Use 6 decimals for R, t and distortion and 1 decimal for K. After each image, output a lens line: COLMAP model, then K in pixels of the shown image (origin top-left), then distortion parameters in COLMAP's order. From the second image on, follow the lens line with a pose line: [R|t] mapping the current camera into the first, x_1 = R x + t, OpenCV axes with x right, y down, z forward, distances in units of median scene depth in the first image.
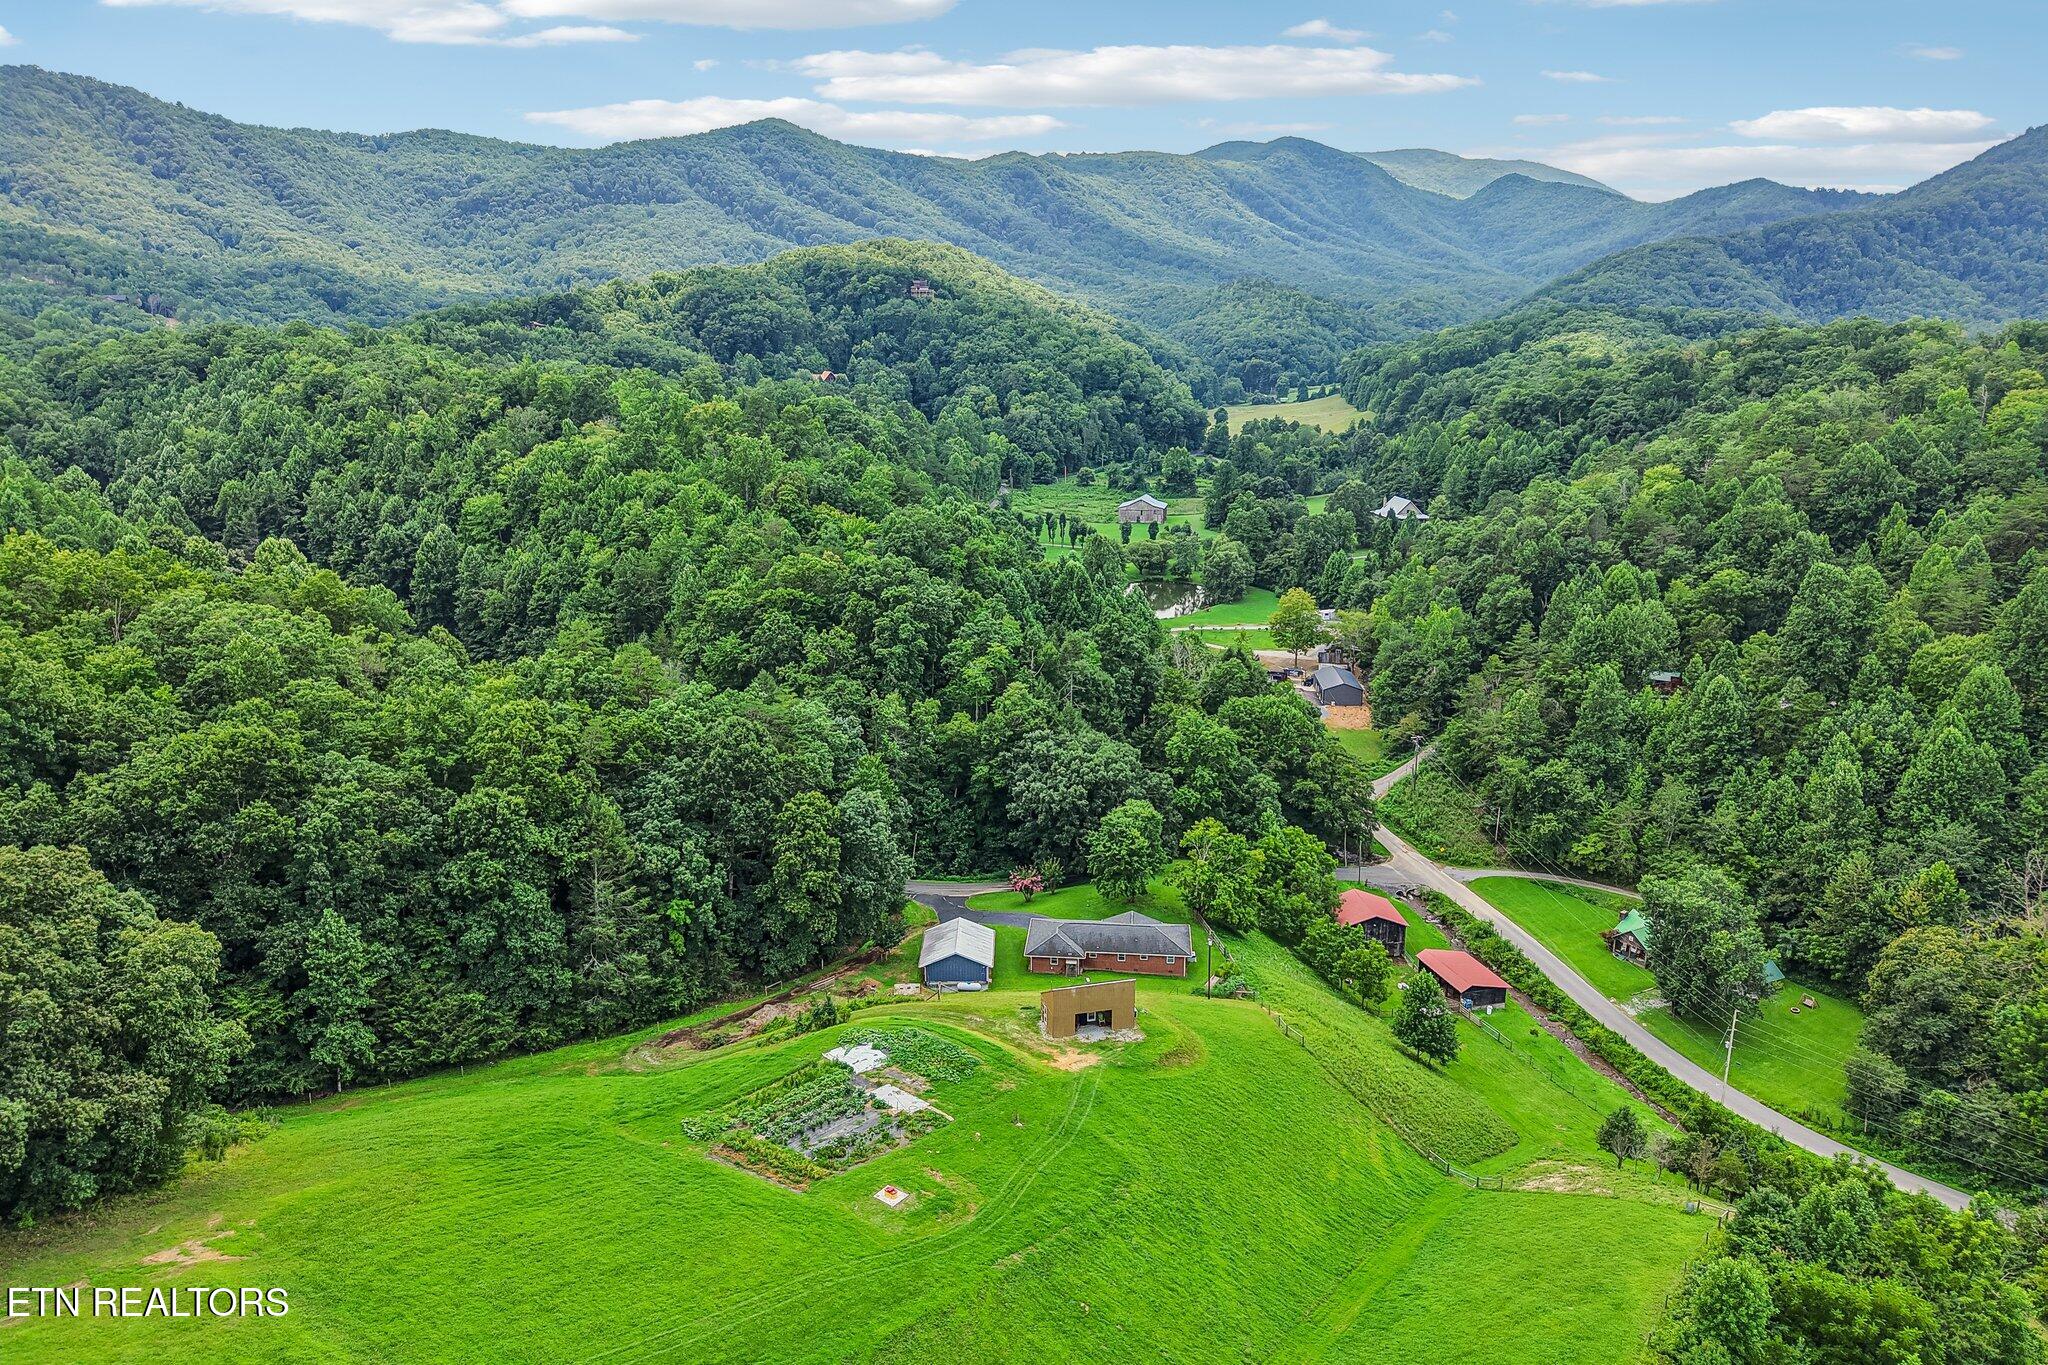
lens RADIAL K [[1385.0, 0, 1024.0], [0, 1385.0, 682.5], [0, 0, 1]] dist [0.043291, -0.050511]
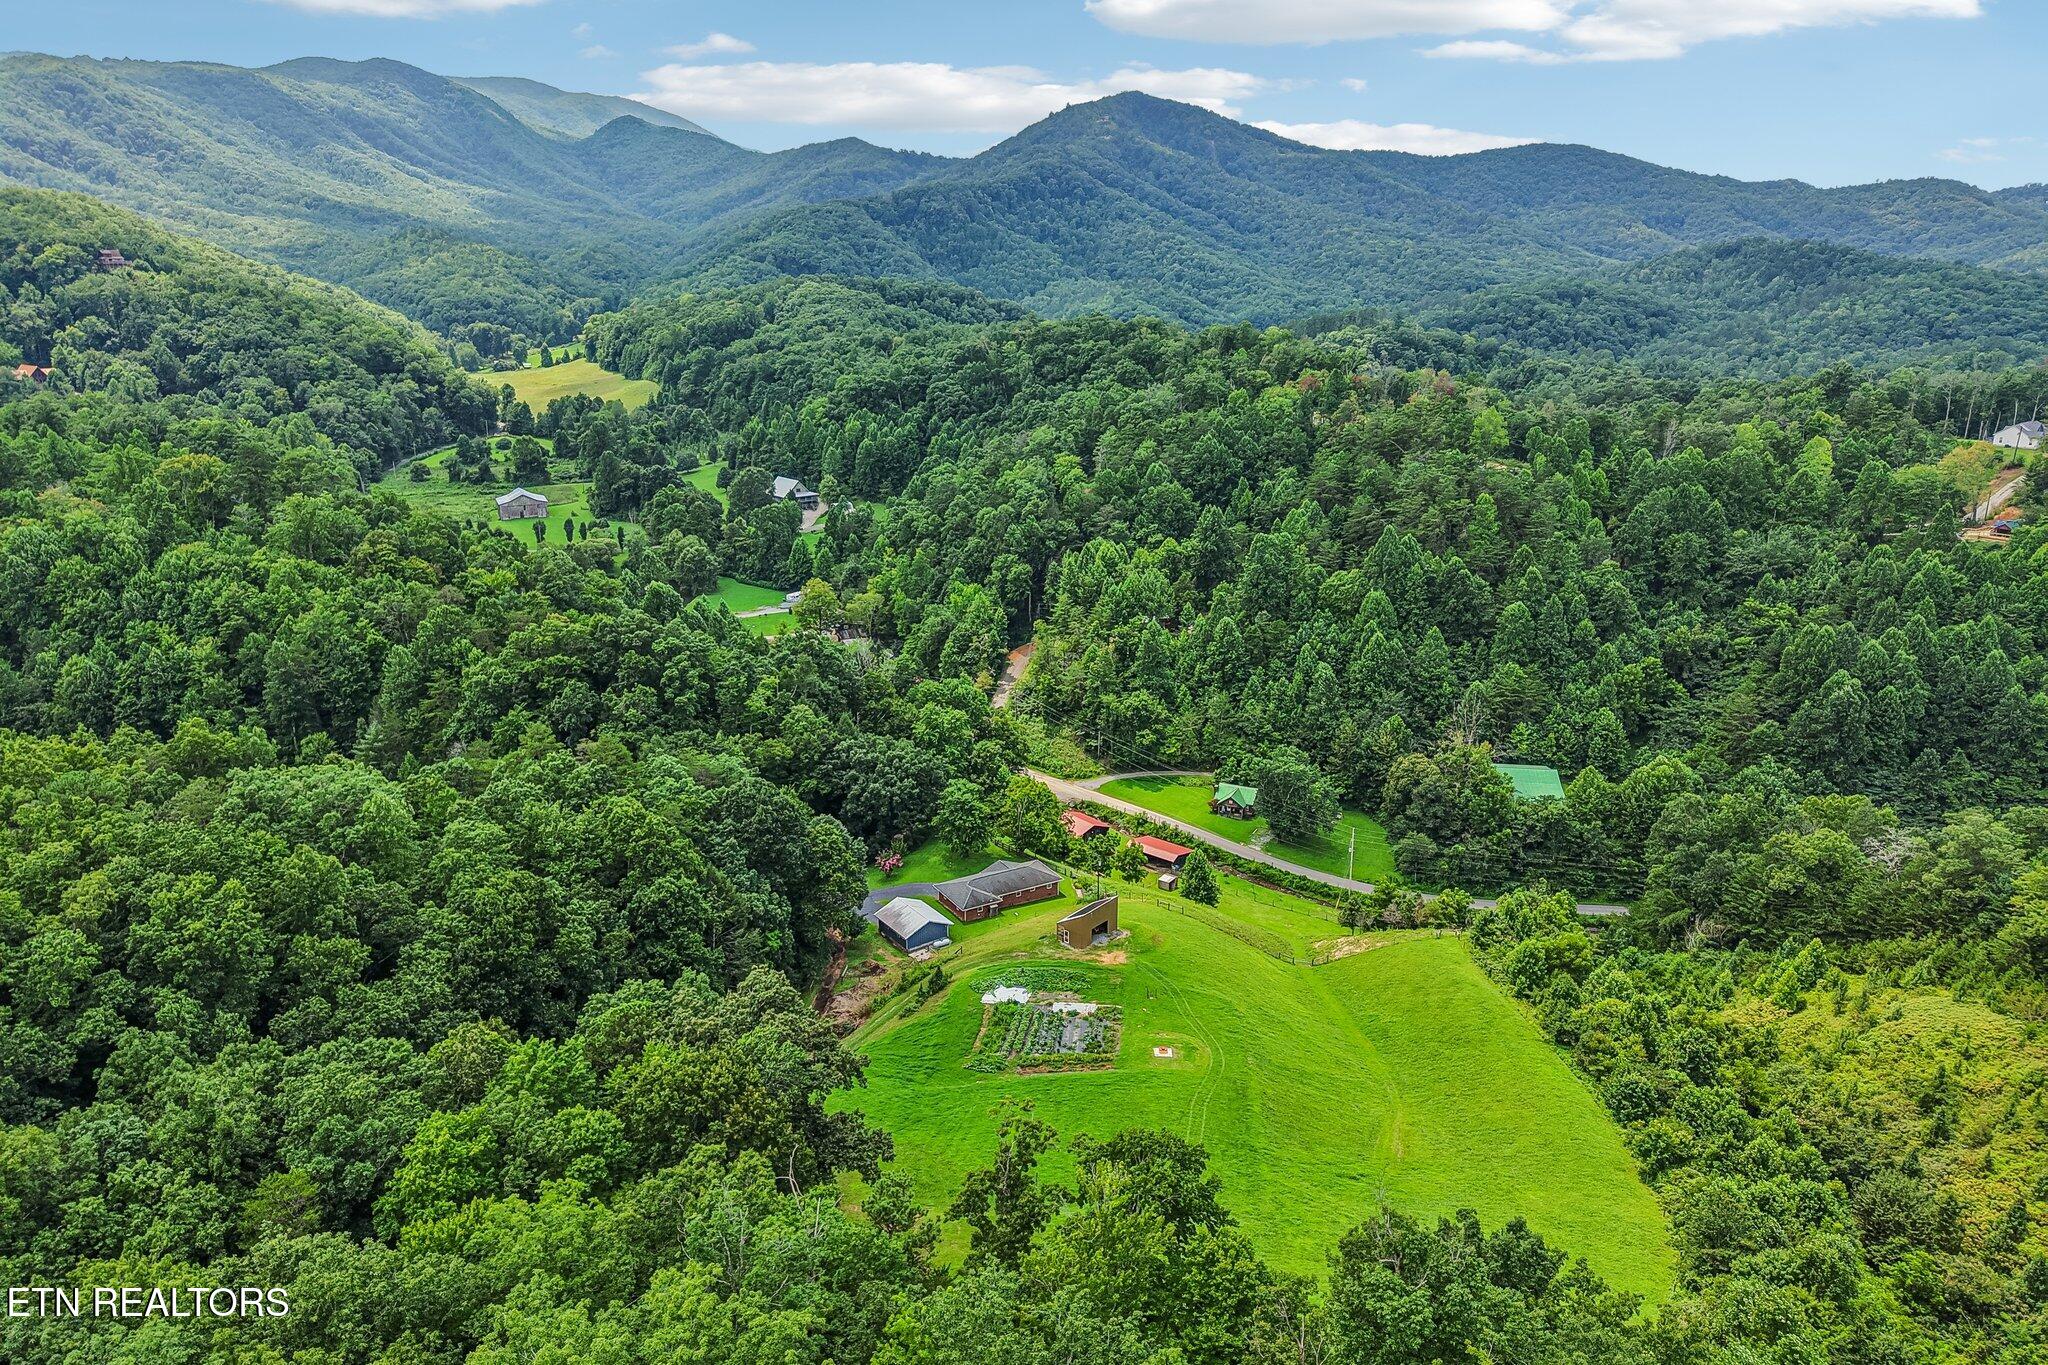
lens RADIAL K [[1385.0, 0, 1024.0], [0, 1385.0, 682.5], [0, 0, 1]] dist [0.043291, -0.050511]
pose [[0.816965, -0.167039, 0.551965, -0.157508], [0.139390, 0.985949, 0.092061, -0.032047], [-0.559587, 0.001728, 0.828770, -0.031826]]
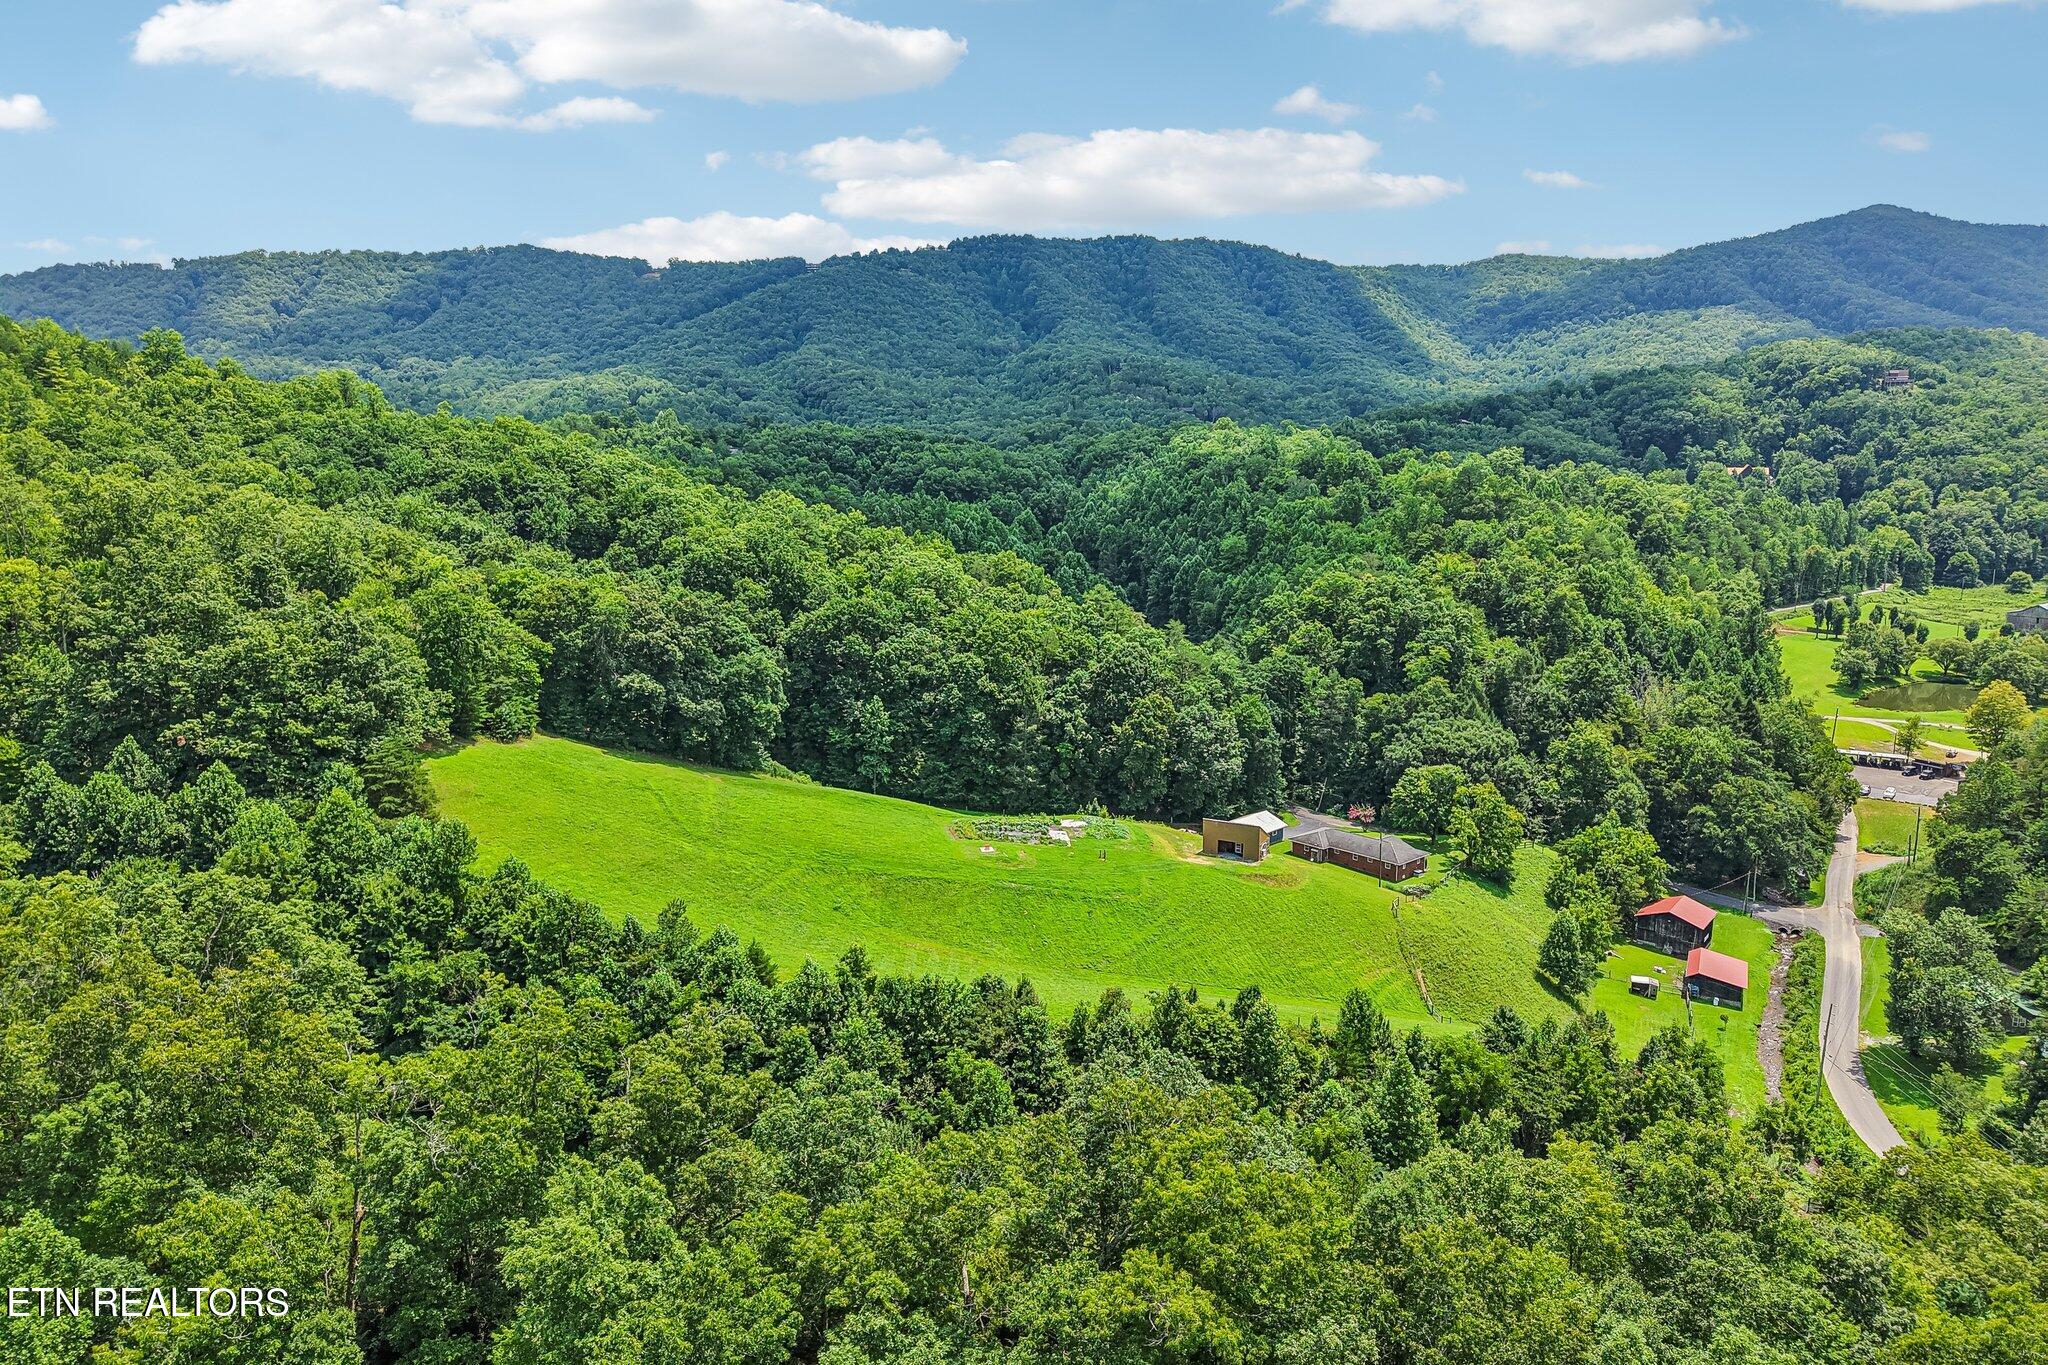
lens RADIAL K [[1424.8, 0, 1024.0], [0, 1424.8, 682.5], [0, 0, 1]] dist [-0.006473, -0.000213]
pose [[0.731719, 0.106707, -0.673202, 0.180577], [-0.160308, 0.986906, -0.017812, 0.027292], [0.662487, 0.120953, 0.739244, -0.059252]]
